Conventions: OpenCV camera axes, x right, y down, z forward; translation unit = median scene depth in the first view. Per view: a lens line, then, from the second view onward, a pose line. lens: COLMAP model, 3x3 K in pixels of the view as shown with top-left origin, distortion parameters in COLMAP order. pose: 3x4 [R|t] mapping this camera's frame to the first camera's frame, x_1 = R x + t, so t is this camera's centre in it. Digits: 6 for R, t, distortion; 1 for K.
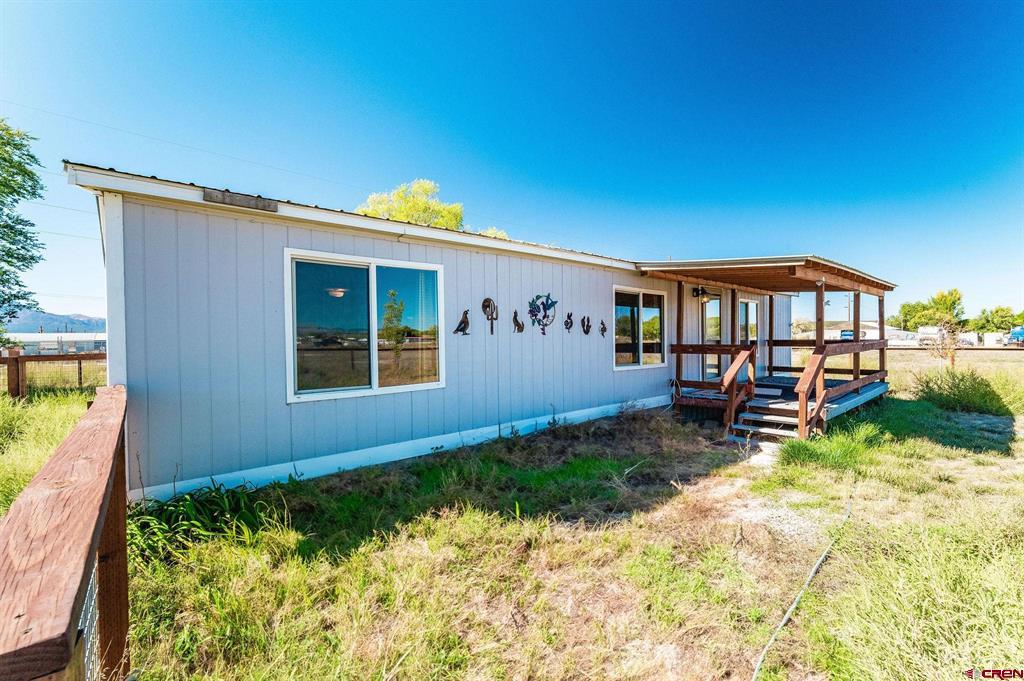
lens RADIAL K [[442.7, 0, 512.7], [0, 442.7, 345.1], [0, 0, 1]] dist [-0.001591, -0.000139]
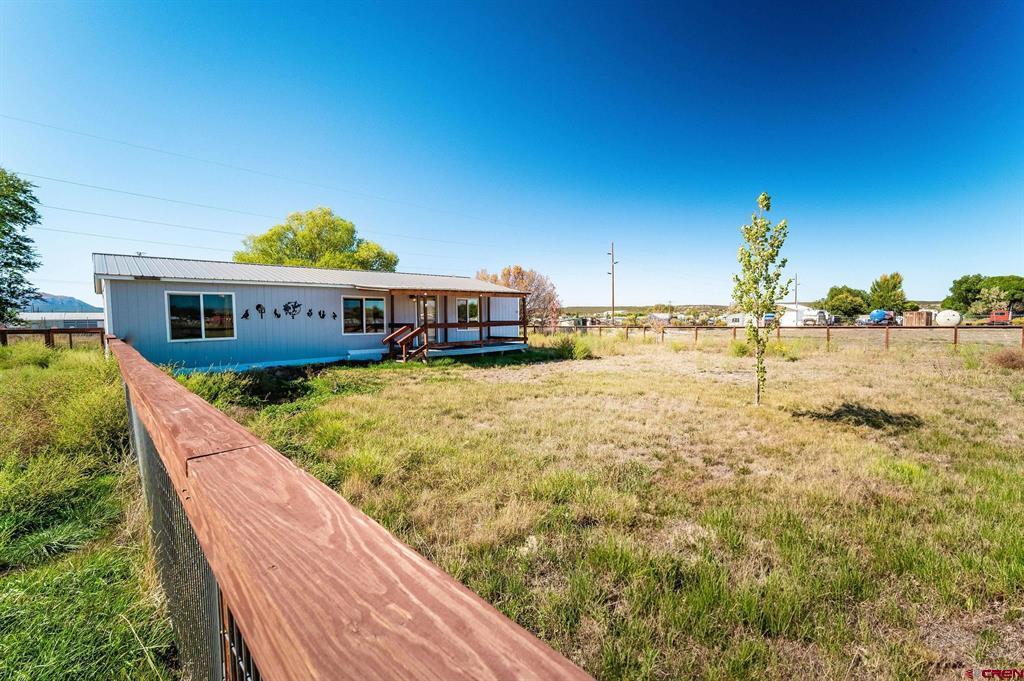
lens RADIAL K [[442.7, 0, 512.7], [0, 442.7, 345.1], [0, 0, 1]] dist [-0.001591, -0.000139]
pose [[0.999157, 0.000221, 0.041042, 1.059484], [-0.002116, 0.998933, 0.046138, 0.004674], [-0.040988, -0.046186, 0.998092, -1.300607]]
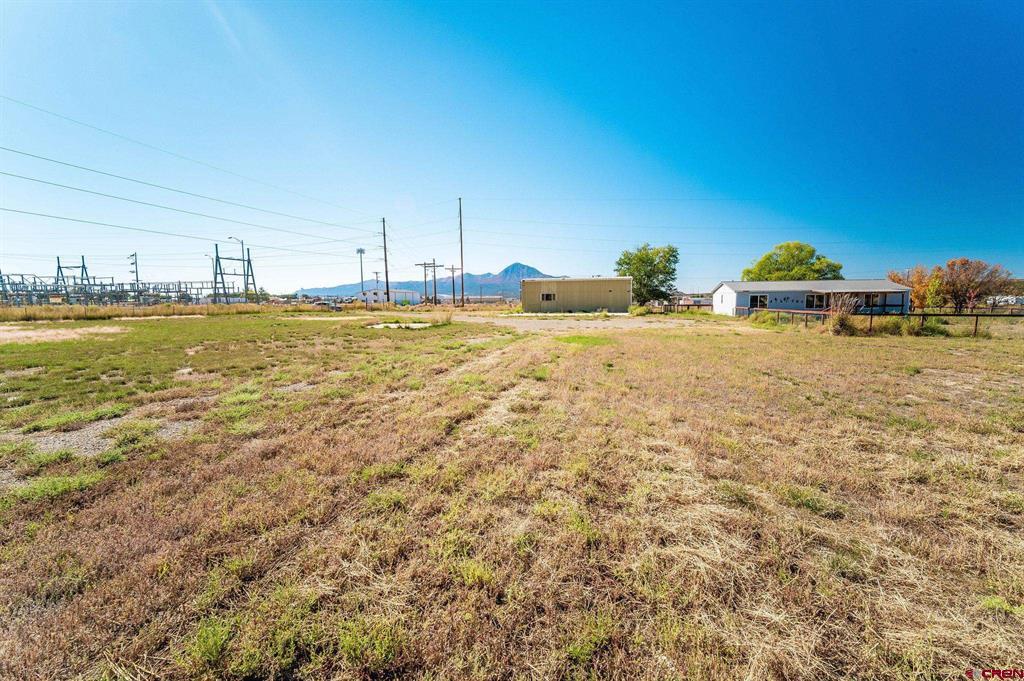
lens RADIAL K [[442.7, 0, 512.7], [0, 442.7, 345.1], [0, 0, 1]] dist [-0.001591, -0.000139]
pose [[0.674426, 0.100319, -0.731495, 1.770058], [-0.021498, 0.992975, 0.116357, -0.075199], [0.738029, -0.062748, 0.671845, -5.119720]]
